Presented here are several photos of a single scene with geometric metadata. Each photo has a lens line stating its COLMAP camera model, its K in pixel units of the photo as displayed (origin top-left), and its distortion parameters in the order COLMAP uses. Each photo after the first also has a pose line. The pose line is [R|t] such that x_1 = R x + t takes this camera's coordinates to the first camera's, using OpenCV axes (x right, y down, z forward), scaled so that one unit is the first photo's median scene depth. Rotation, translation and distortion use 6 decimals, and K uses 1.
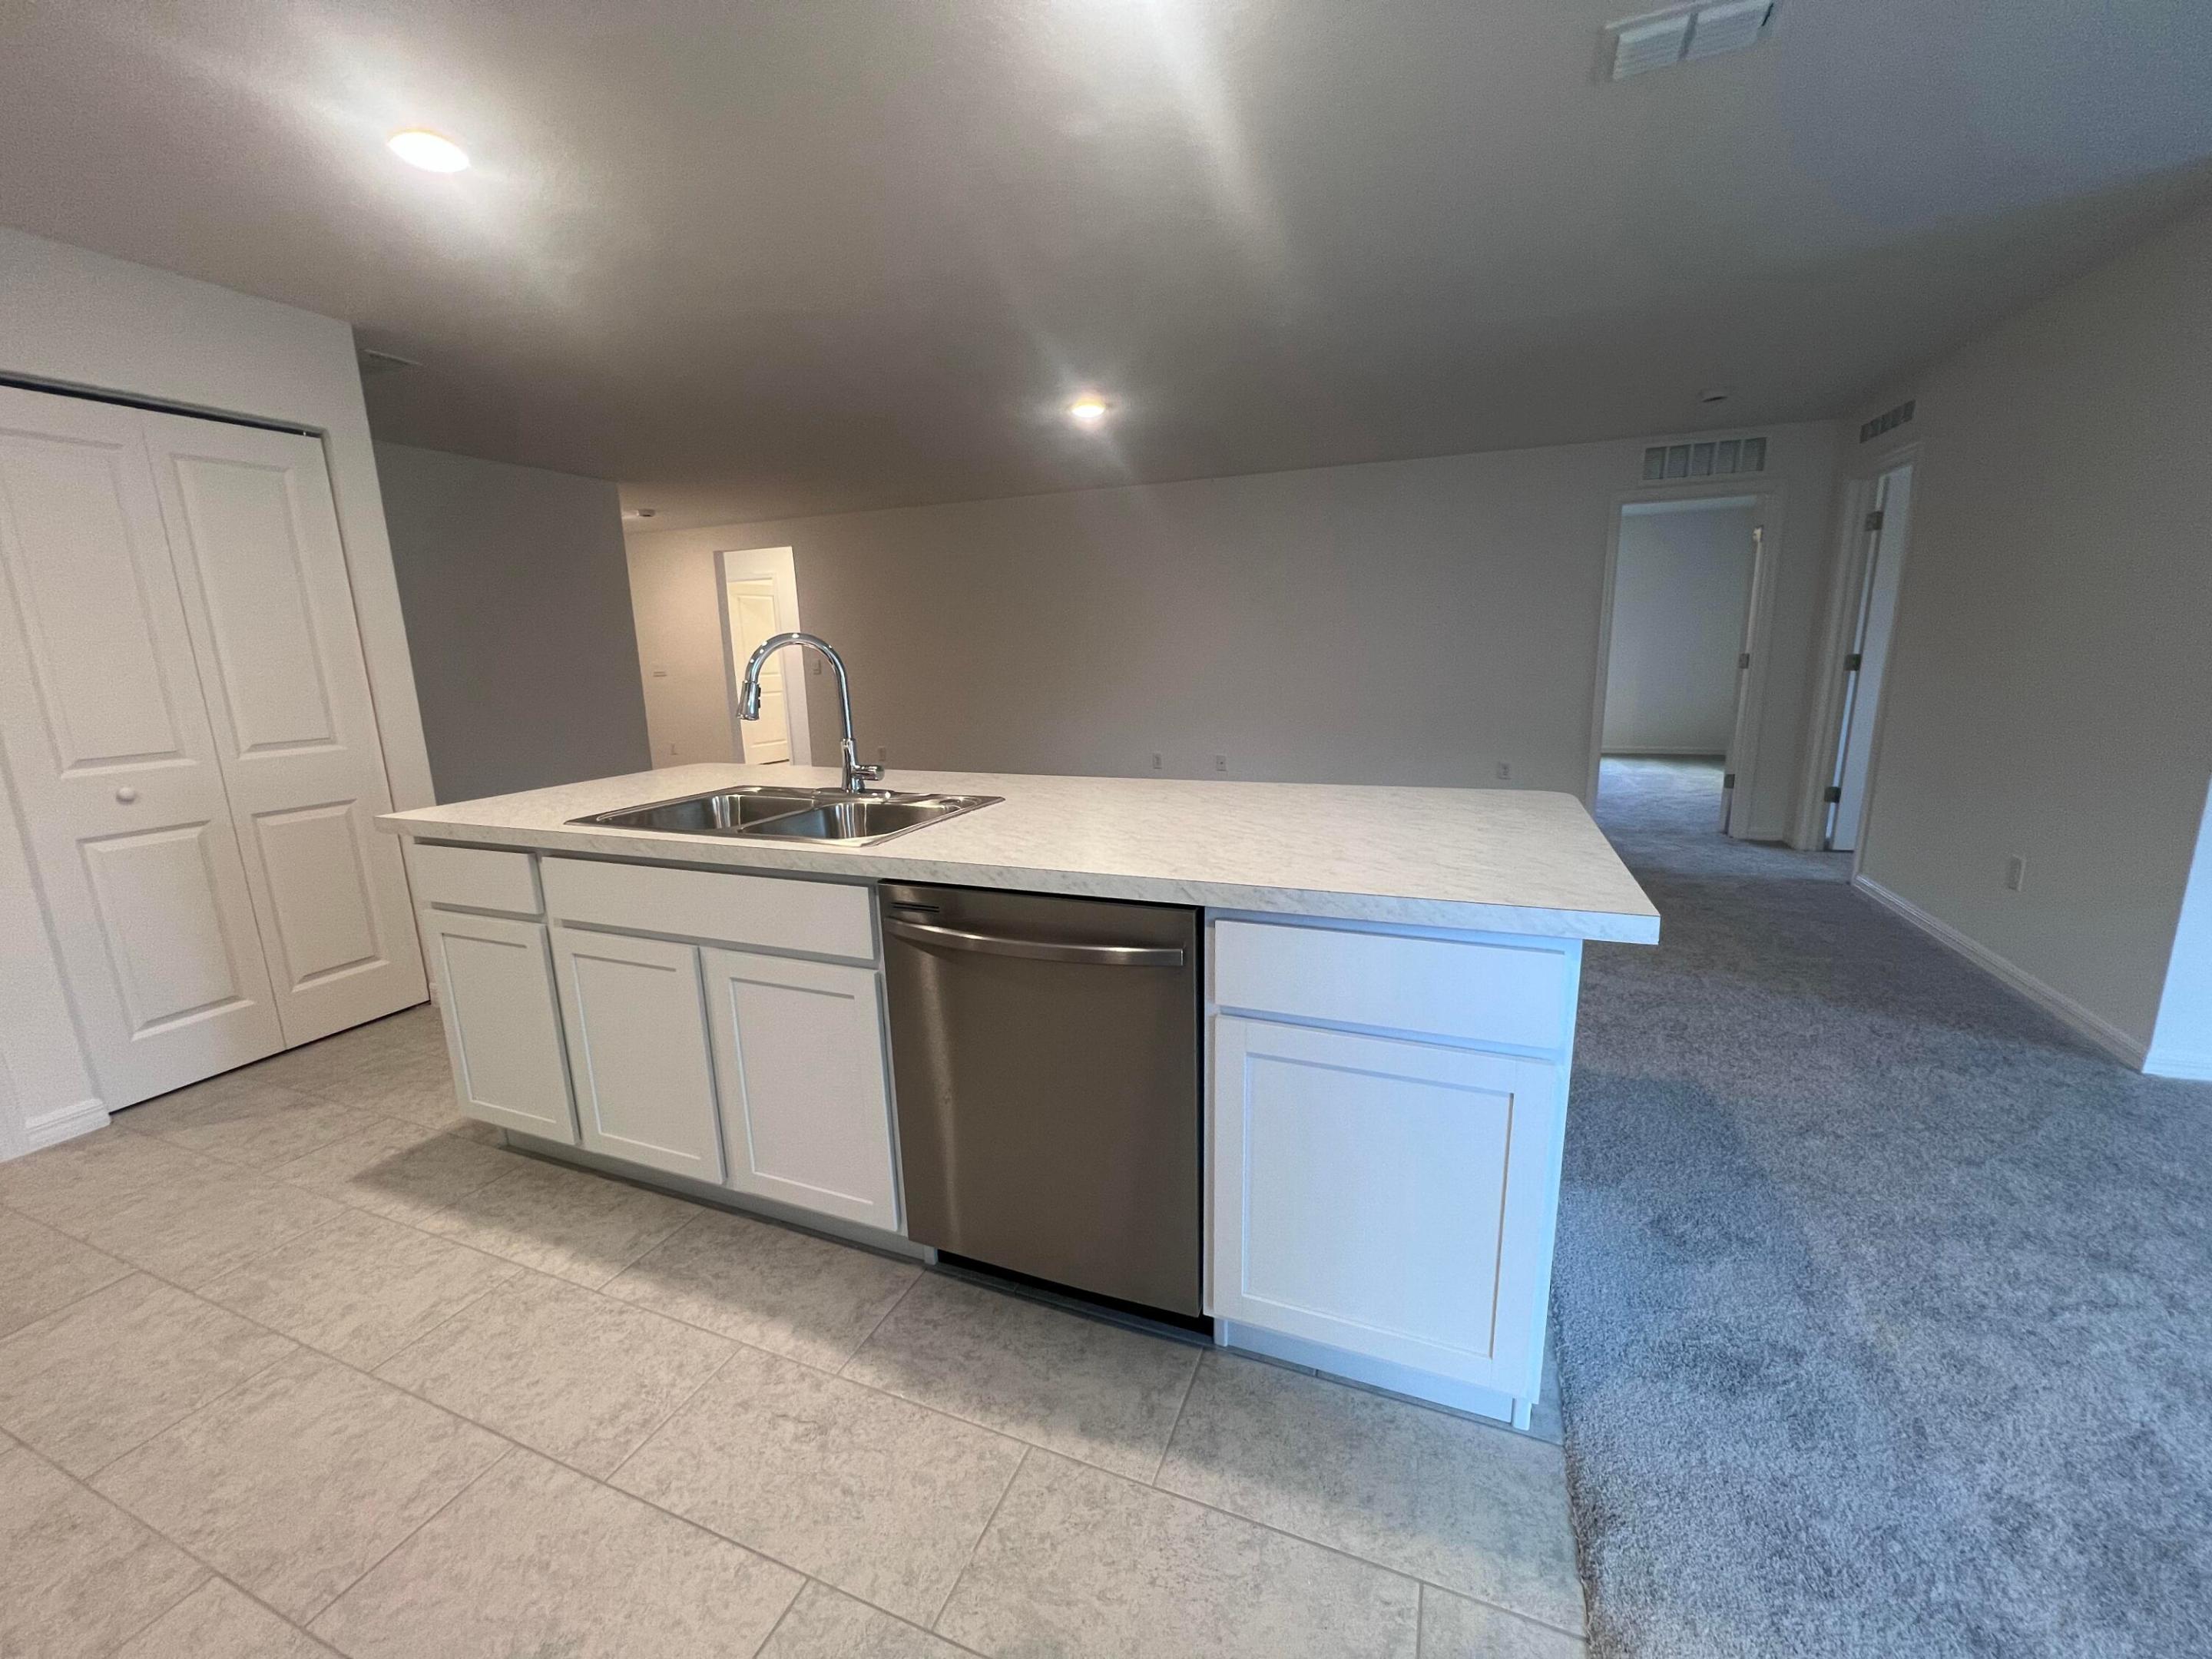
lens RADIAL K [[892.0, 0, 1097.7], [0, 892.0, 824.1], [0, 0, 1]] dist [-0.001088, -0.000573]
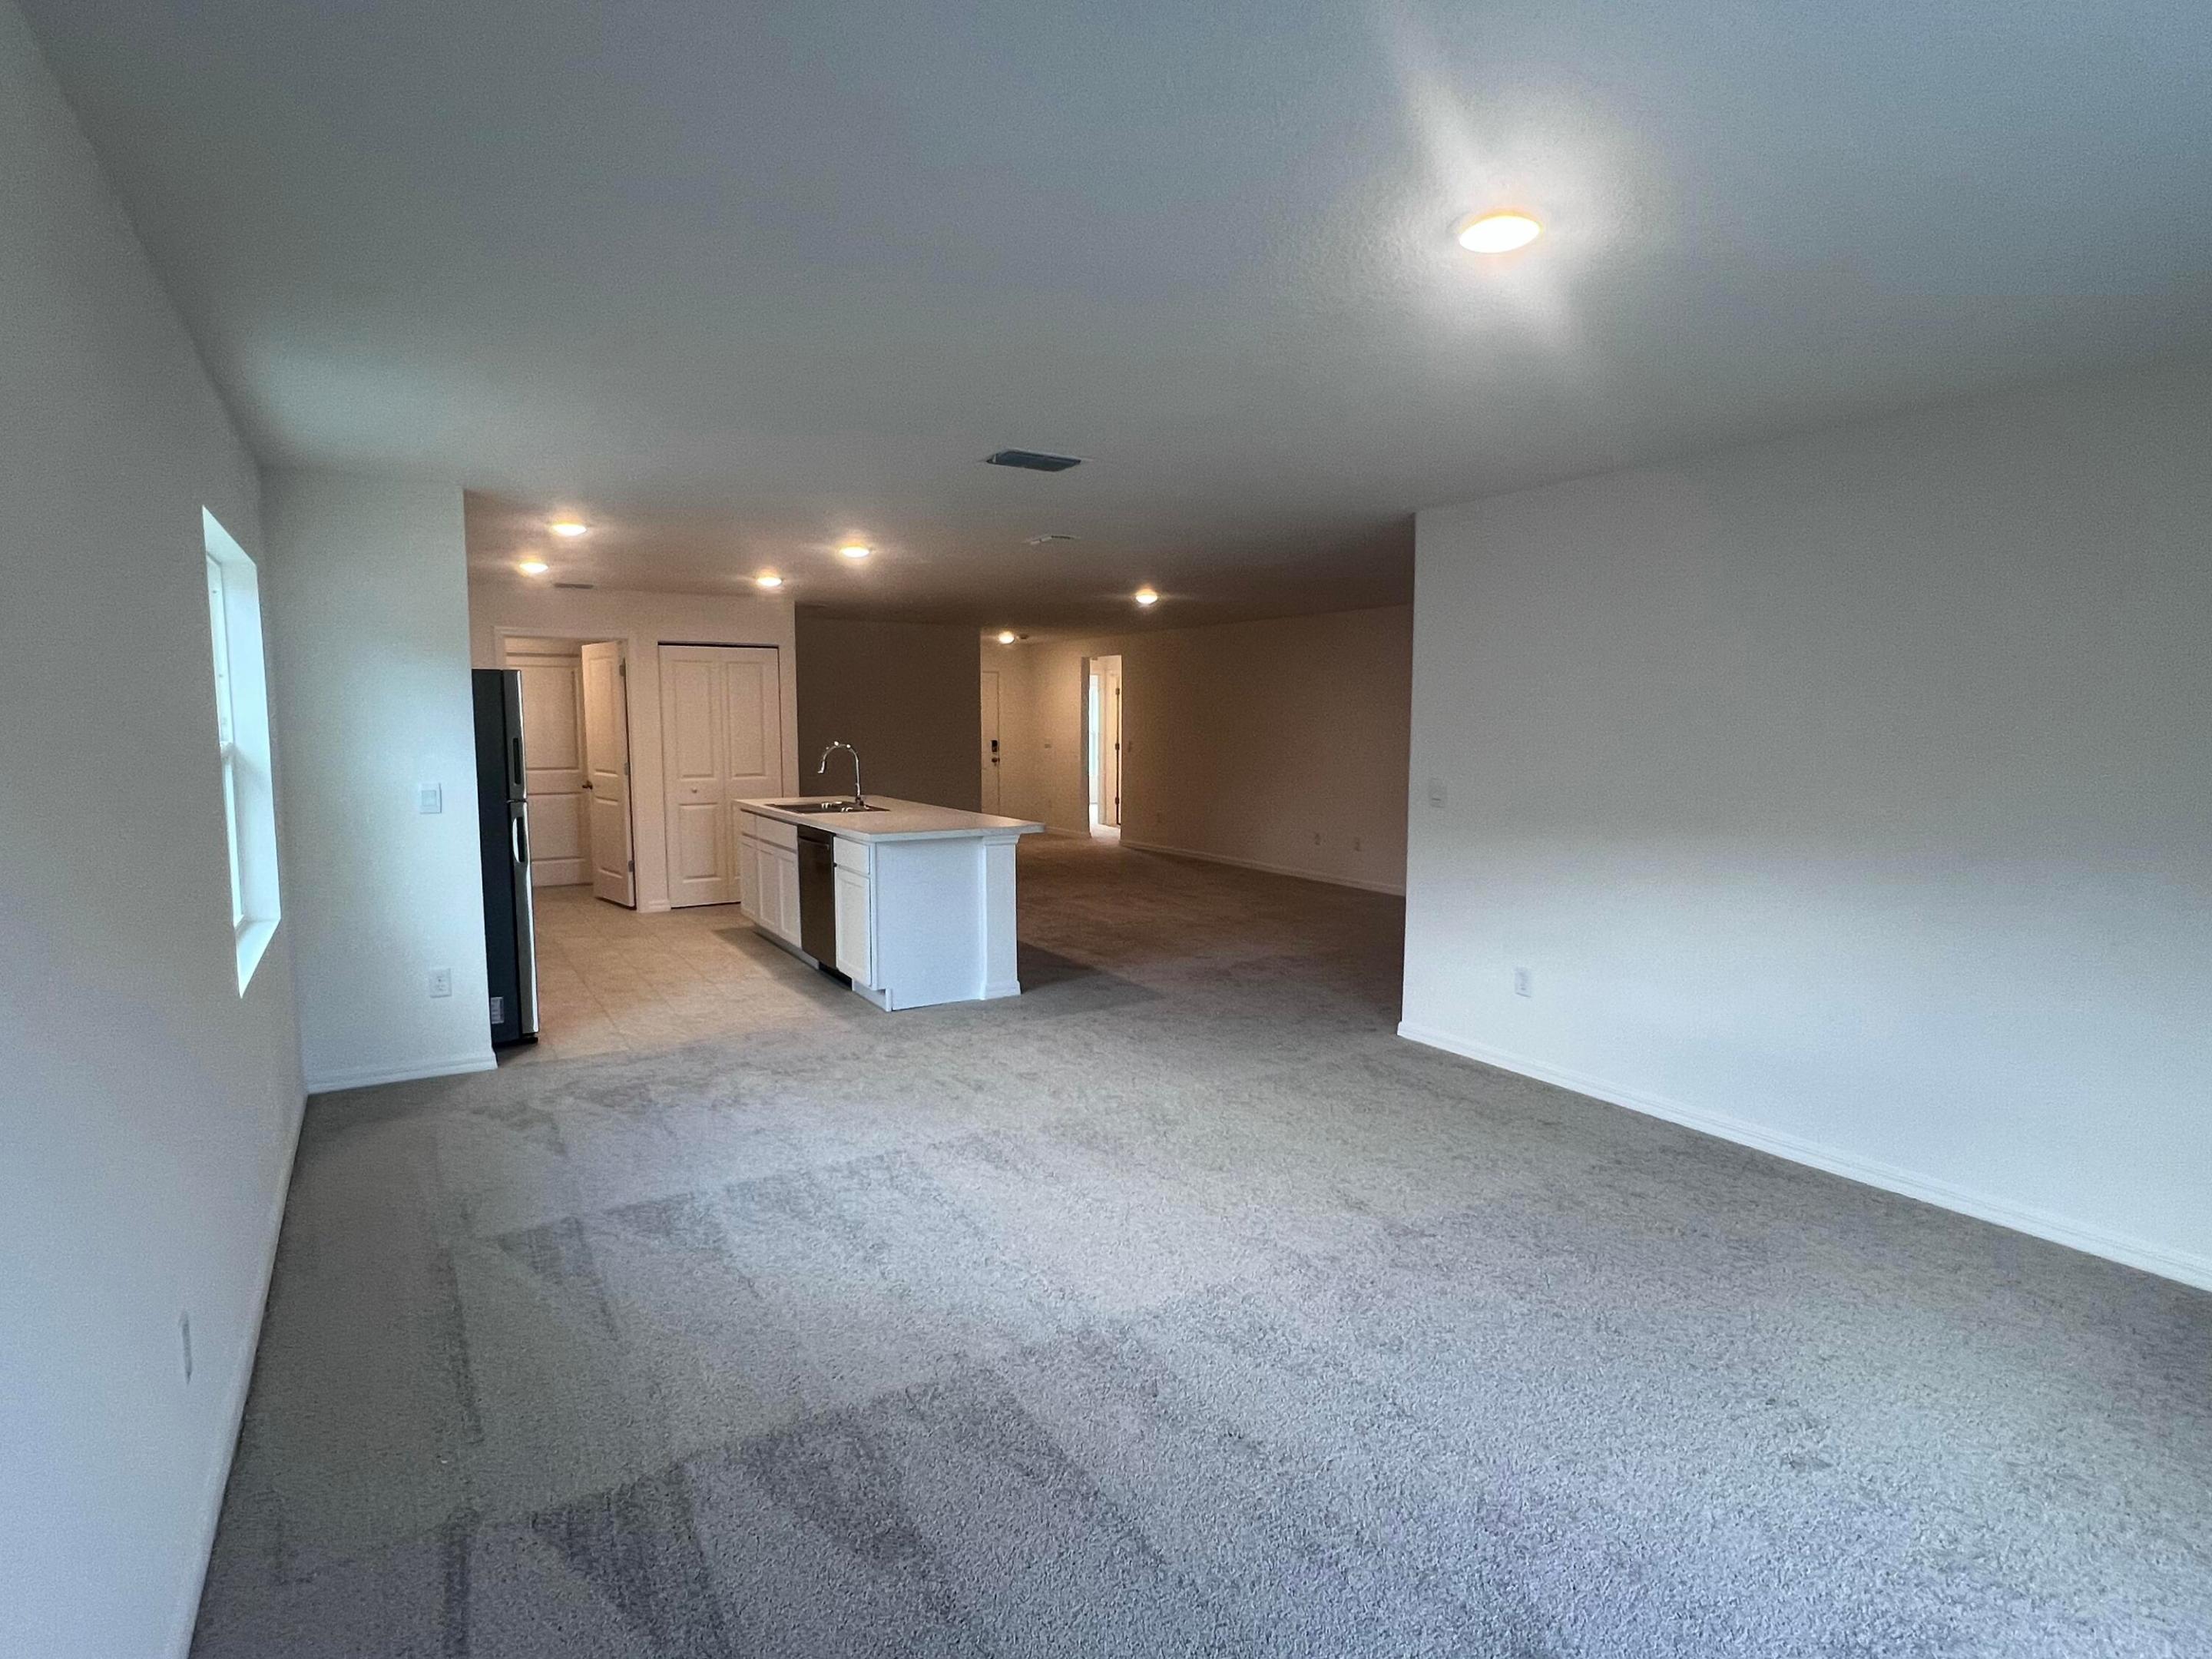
lens RADIAL K [[1168.0, 0, 1092.0], [0, 1168.0, 829.7], [0, 0, 1]] dist [-0.012259, -0.002456]
pose [[0.800012, 0.093982, -0.592577, 2.580110], [-0.148365, 0.987971, -0.043610, 0.087288], [0.581350, 0.122807, 0.804332, -1.482145]]
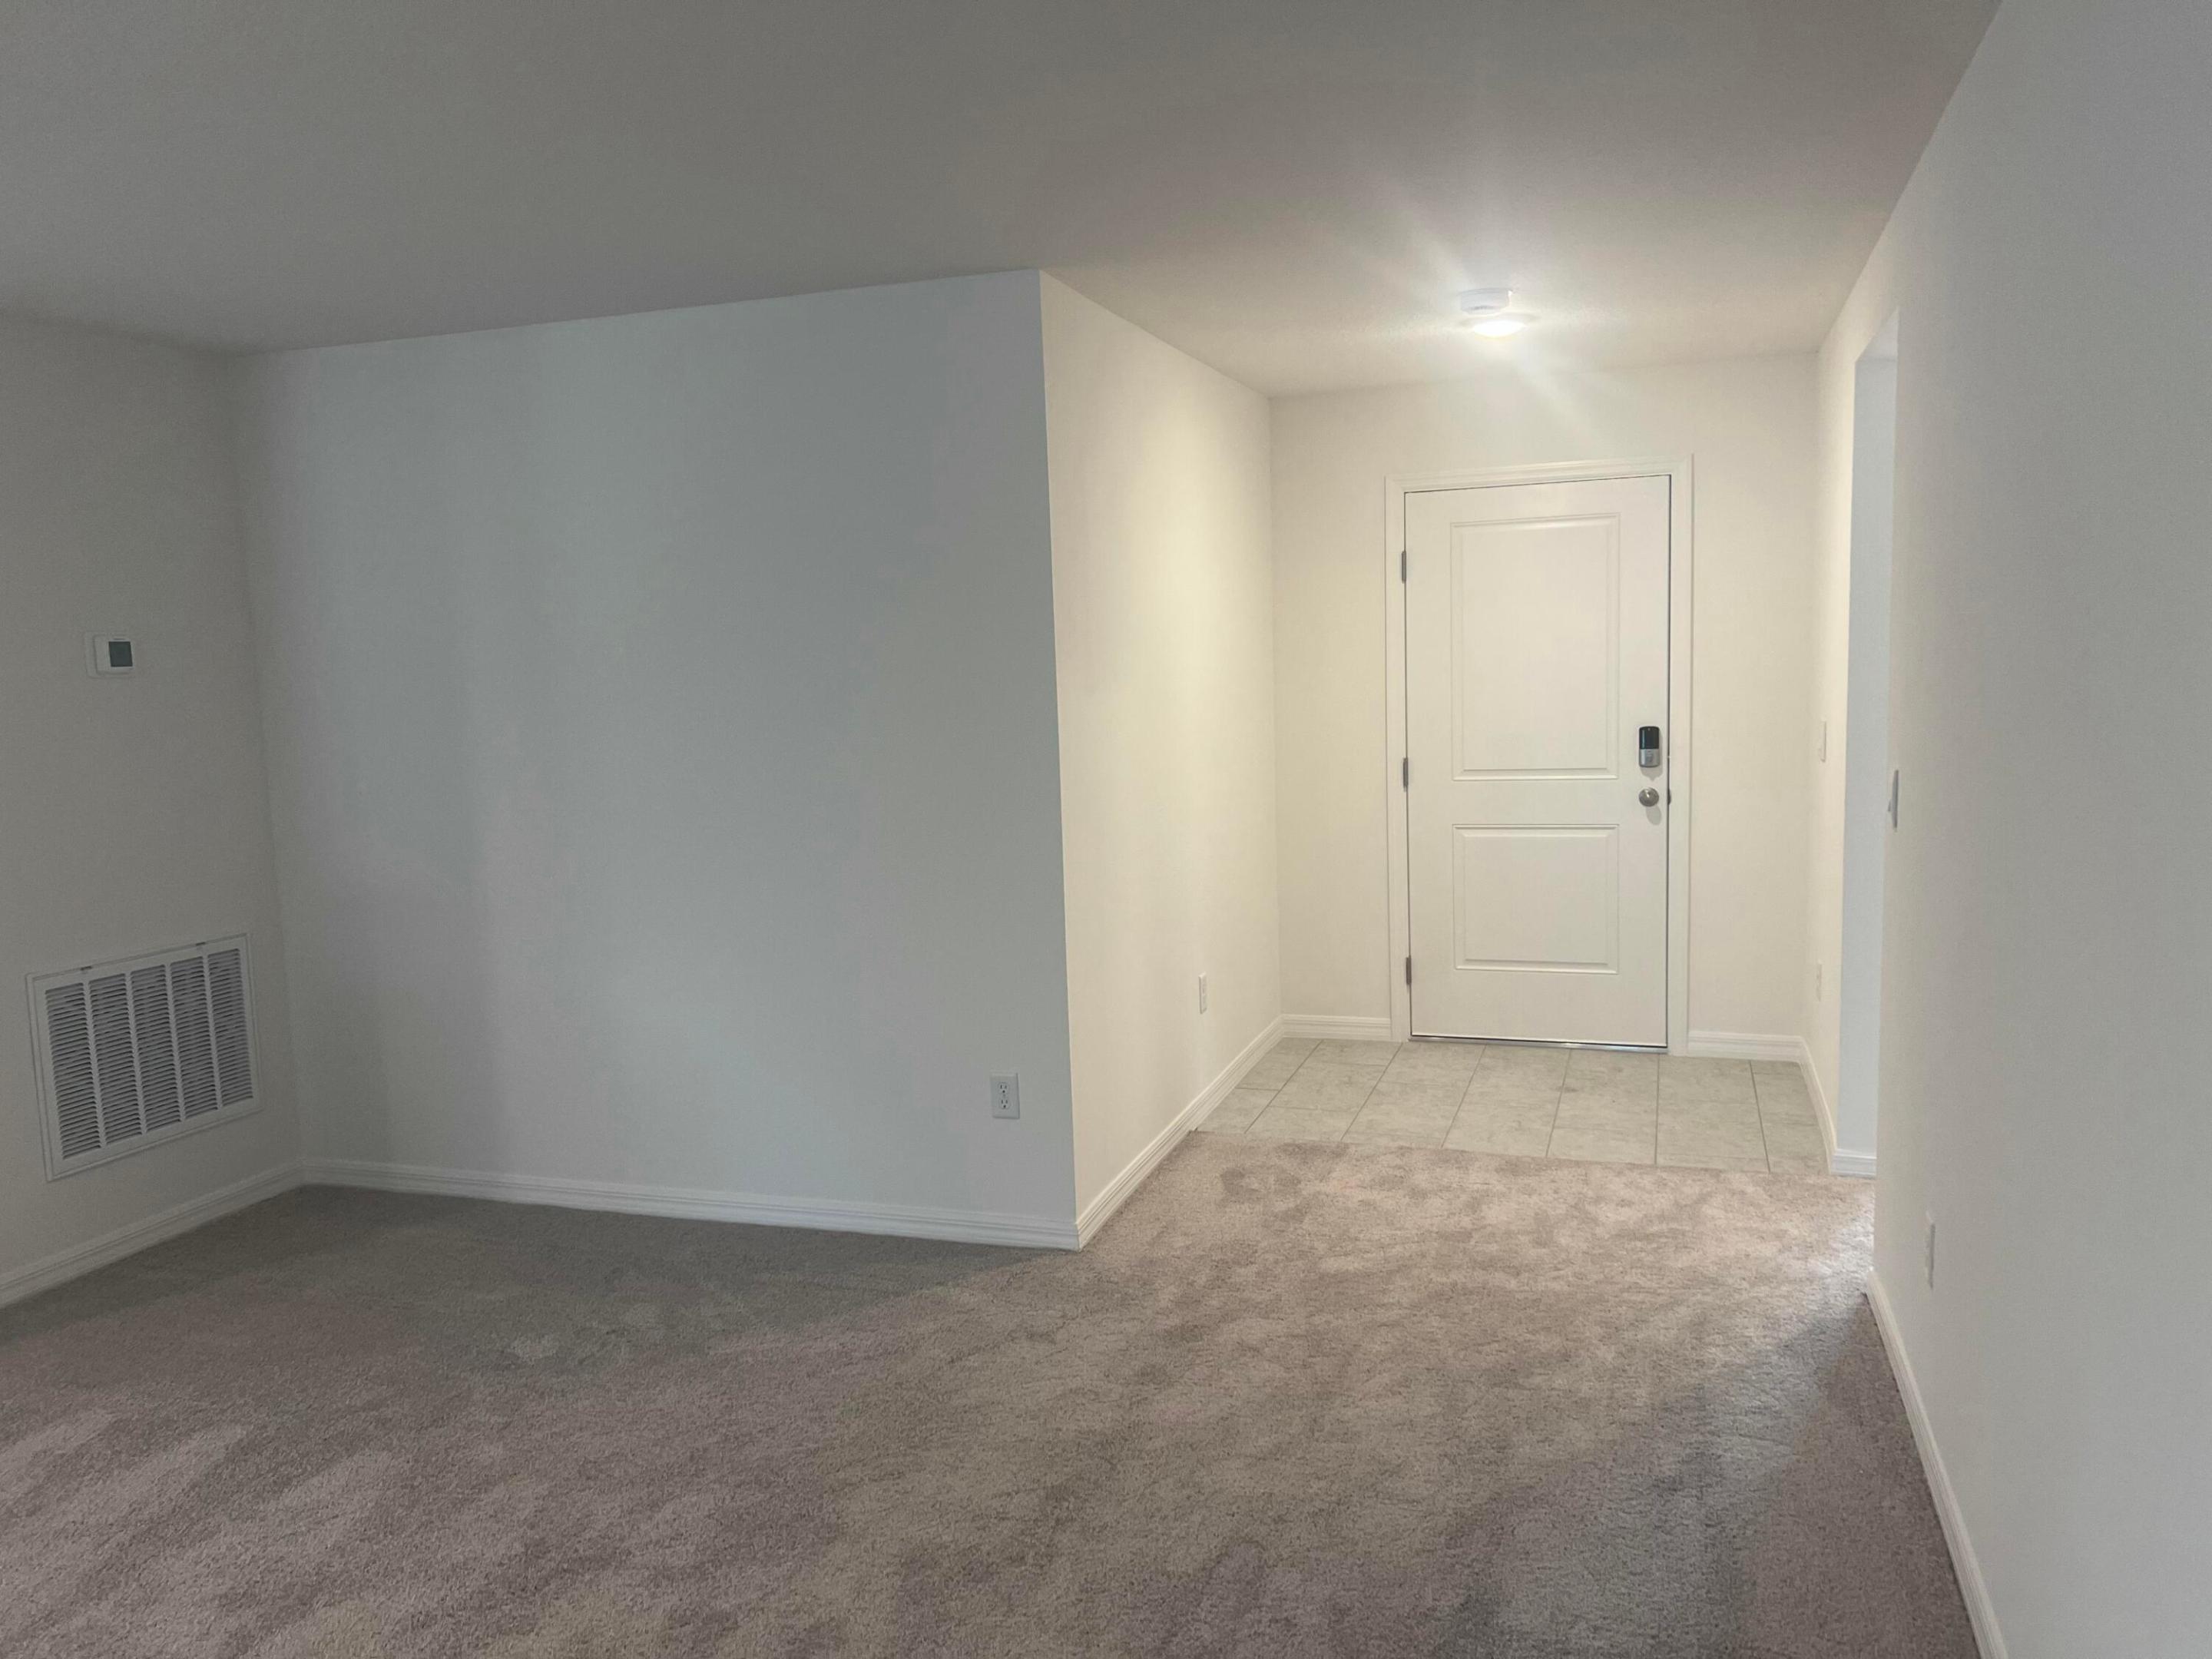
lens RADIAL K [[1659.2, 0, 1107.8], [0, 1659.2, 832.3], [0, 0, 1]] dist [0.040232, -0.049936]
pose [[0.070232, 0.134971, -0.988357, 0.446567], [-0.167071, 0.978400, 0.121739, -0.734988], [0.983440, 0.156576, 0.091265, 2.955237]]
